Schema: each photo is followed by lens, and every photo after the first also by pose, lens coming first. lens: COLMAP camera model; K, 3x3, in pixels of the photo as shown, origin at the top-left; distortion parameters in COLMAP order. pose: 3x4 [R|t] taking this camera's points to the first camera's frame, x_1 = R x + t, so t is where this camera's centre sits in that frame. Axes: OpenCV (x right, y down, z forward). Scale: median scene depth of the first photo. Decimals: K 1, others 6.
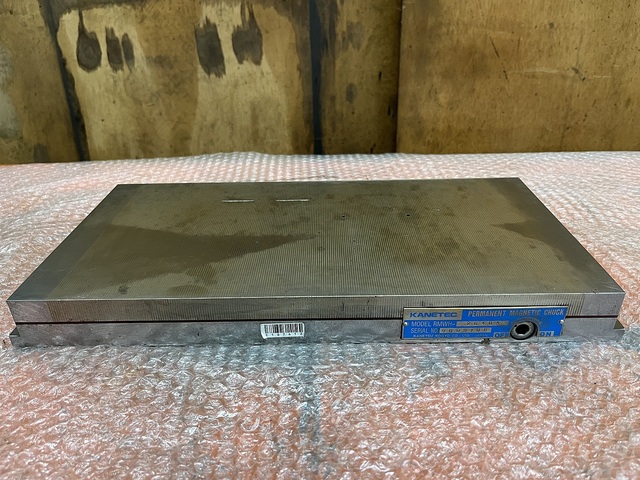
lens RADIAL K [[495.5, 0, 320.0], [0, 495.5, 240.0], [0, 0, 1]] dist [0.067216, -0.118809]
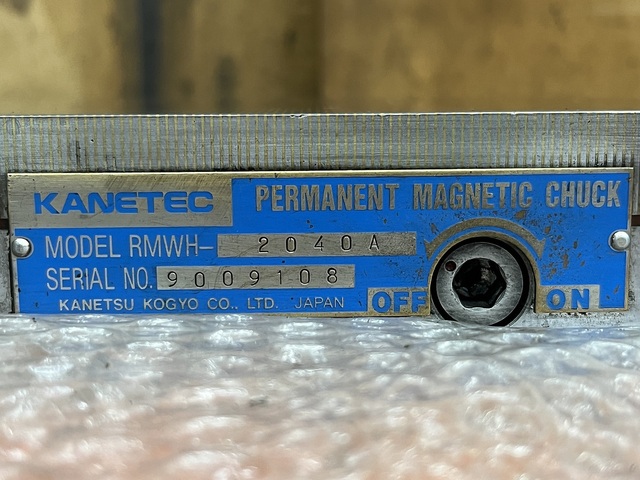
lens RADIAL K [[967.9, 0, 320.0], [0, 967.9, 240.0], [0, 0, 1]] dist [0.032643, 0.044818]
pose [[0.999954, 0.009136, 0.002956, 0.259990], [-0.007500, 0.935313, -0.353743, 0.273402], [-0.005996, 0.353704, 0.935338, 0.423175]]
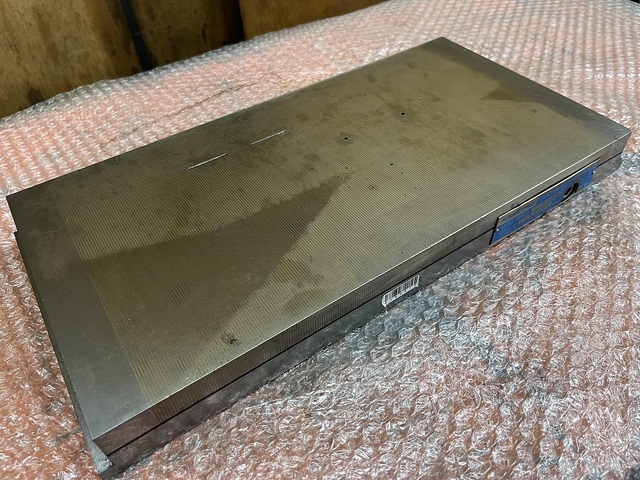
lens RADIAL K [[495.5, 0, 320.0], [0, 495.5, 240.0], [0, 0, 1]] dist [0.067216, -0.118809]
pose [[0.823485, -0.409978, 0.392162, -0.416216], [0.281598, 0.895440, 0.344804, -0.207333], [-0.492519, -0.173509, 0.852830, 0.252928]]
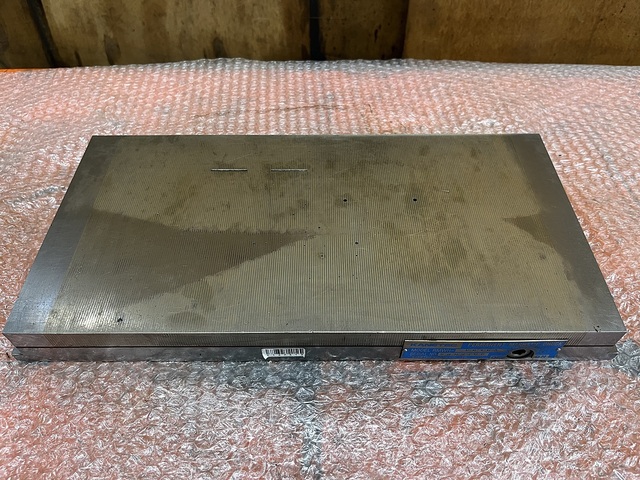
lens RADIAL K [[495.5, 0, 320.0], [0, 495.5, 240.0], [0, 0, 1]] dist [0.067216, -0.118809]
pose [[0.999813, 0.005013, 0.018671, -0.017157], [-0.011502, 0.930524, 0.366050, -0.325626], [-0.015539, -0.366196, 0.930408, 0.113653]]
